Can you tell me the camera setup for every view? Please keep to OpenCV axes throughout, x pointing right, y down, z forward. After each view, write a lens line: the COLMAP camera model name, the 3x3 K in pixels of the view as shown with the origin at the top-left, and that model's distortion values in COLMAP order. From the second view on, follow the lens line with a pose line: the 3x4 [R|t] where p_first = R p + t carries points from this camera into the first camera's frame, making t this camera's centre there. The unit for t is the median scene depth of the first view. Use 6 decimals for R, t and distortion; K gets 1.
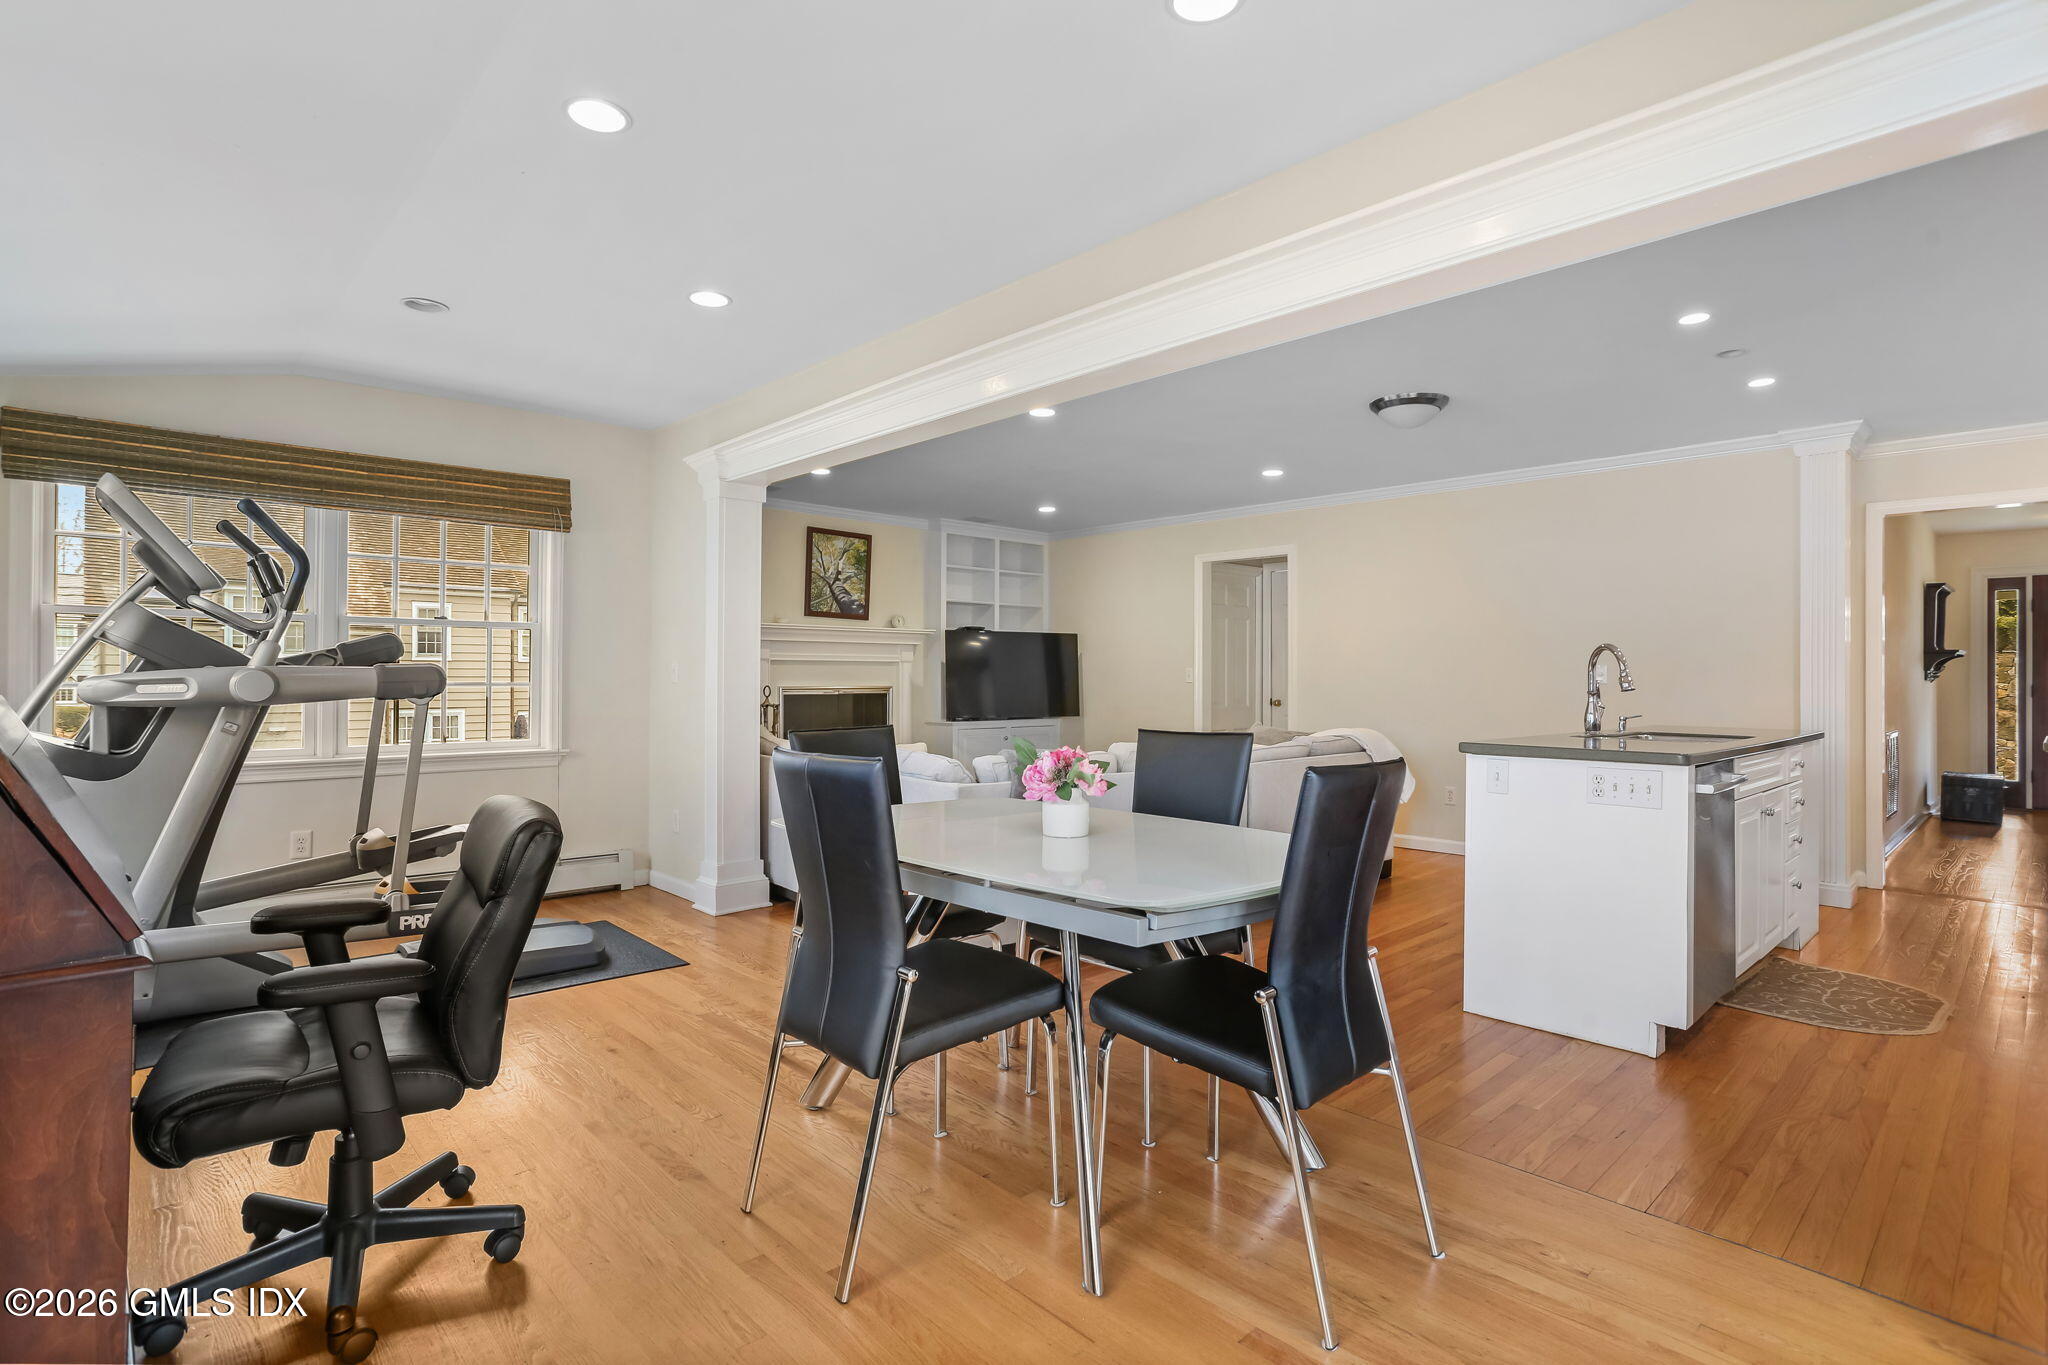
lens RADIAL K [[1003.3, 0, 1034.3], [0, 1003.3, 676.2], [0, 0, 1]] dist [-0.044543, 0.023051]
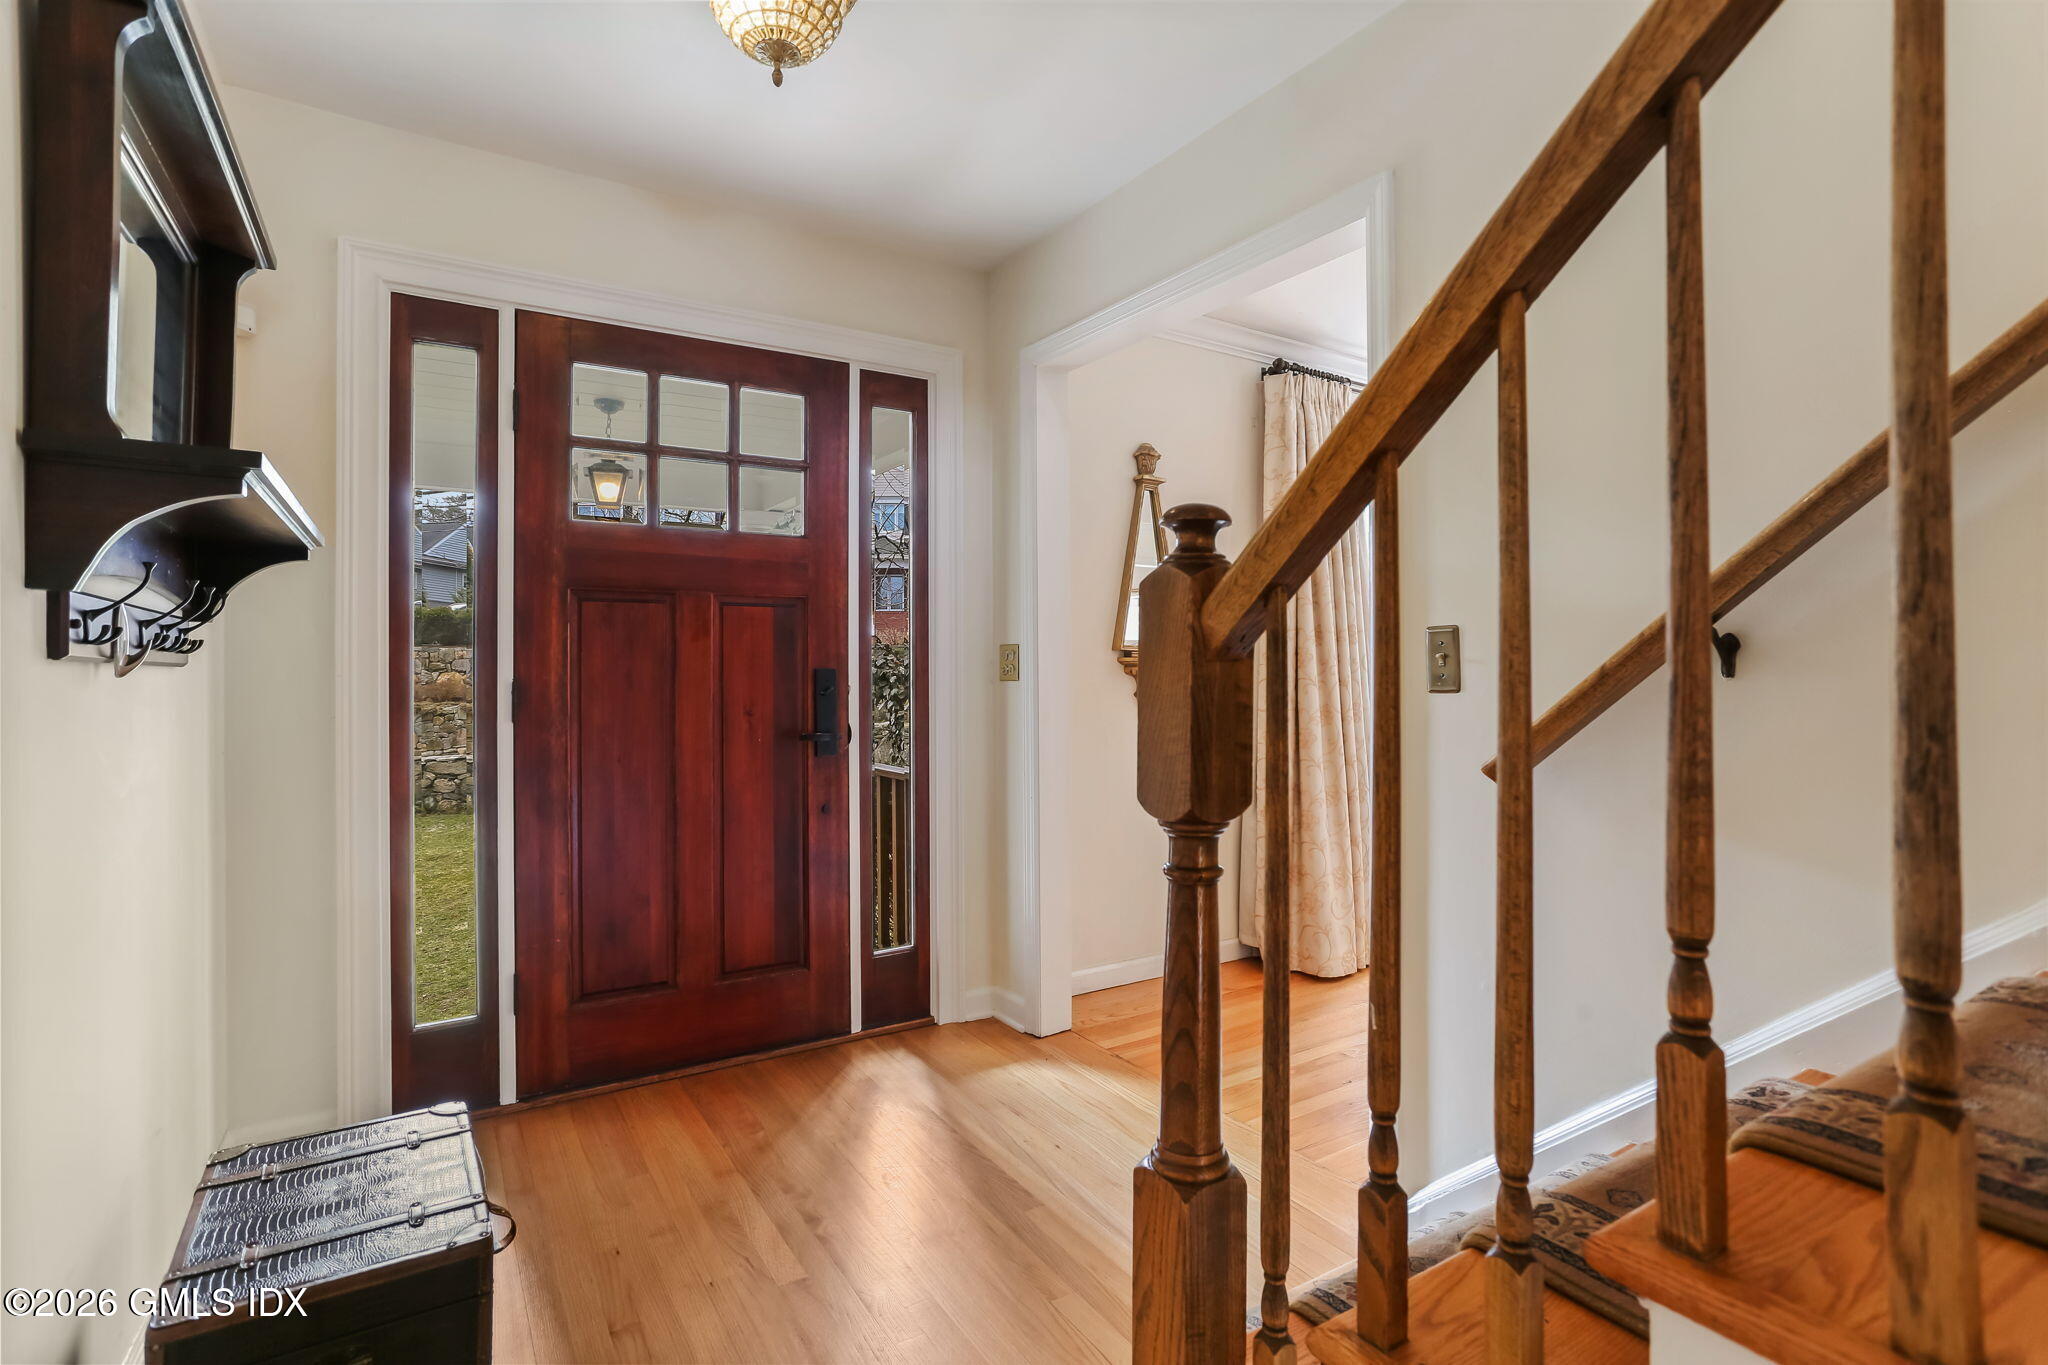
lens RADIAL K [[1003.3, 0, 1026.3], [0, 1003.3, 676.8], [0, 0, 1]] dist [-0.044543, 0.023051]
pose [[0.189963, 0.001366, 0.981790, 0.753662], [-0.002383, 0.999997, -0.000930, 0.006753], [-0.981788, -0.002163, 0.189966, 0.792853]]
